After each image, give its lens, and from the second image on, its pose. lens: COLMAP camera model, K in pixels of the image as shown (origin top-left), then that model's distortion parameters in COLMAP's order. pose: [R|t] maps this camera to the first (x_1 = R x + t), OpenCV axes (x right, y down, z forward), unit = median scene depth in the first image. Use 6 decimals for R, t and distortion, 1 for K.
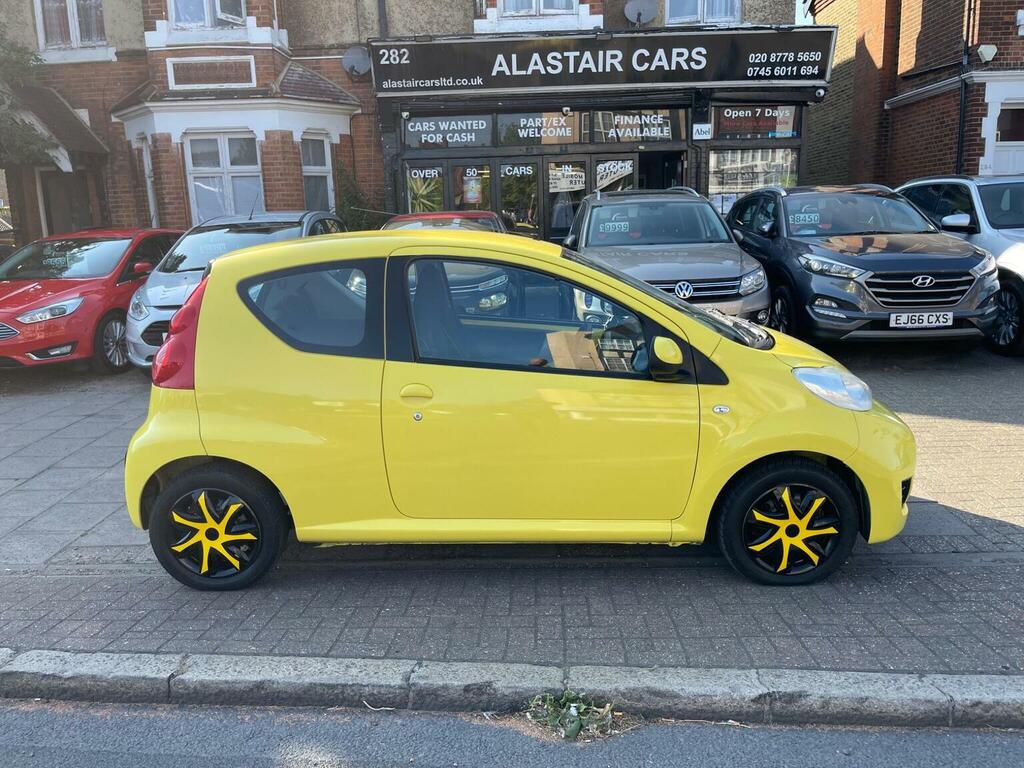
lens RADIAL K [[800.0, 0, 512.0], [0, 800.0, 384.0], [0, 0, 1]] dist [0.054792, -0.072183]
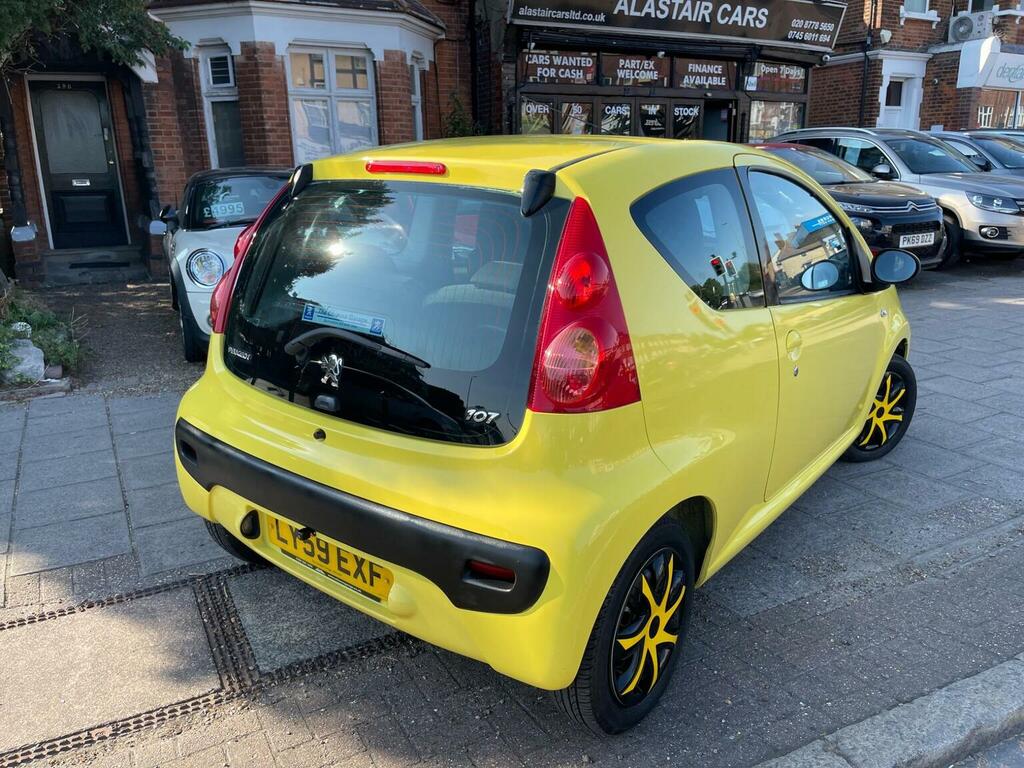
lens RADIAL K [[800.0, 0, 512.0], [0, 800.0, 384.0], [0, 0, 1]] dist [0.054792, -0.072183]
pose [[0.859362, -0.118912, 0.497350, -0.692436], [0.094580, 0.992768, 0.073938, -0.005258], [-0.502545, -0.016500, 0.864394, 0.172382]]
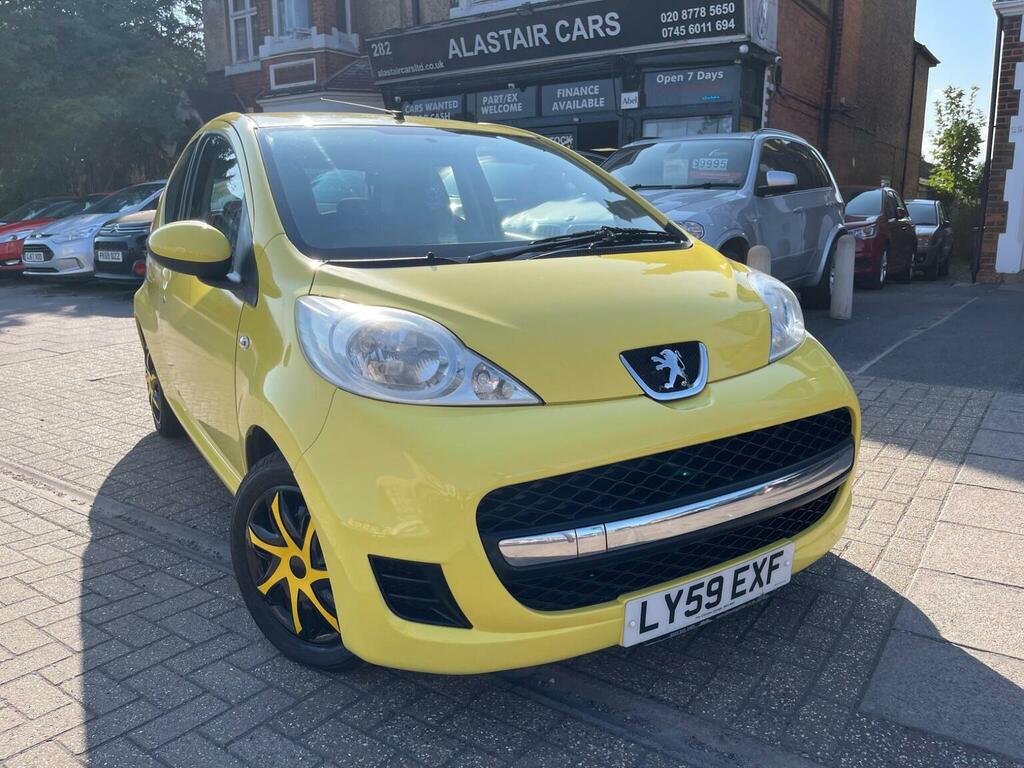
lens RADIAL K [[800.0, 0, 512.0], [0, 800.0, 384.0], [0, 0, 1]] dist [0.054792, -0.072183]
pose [[0.826241, 0.139783, -0.545698, 0.701933], [-0.133724, 0.989703, 0.051044, -0.010924], [0.547214, 0.030798, 0.836426, 0.138481]]
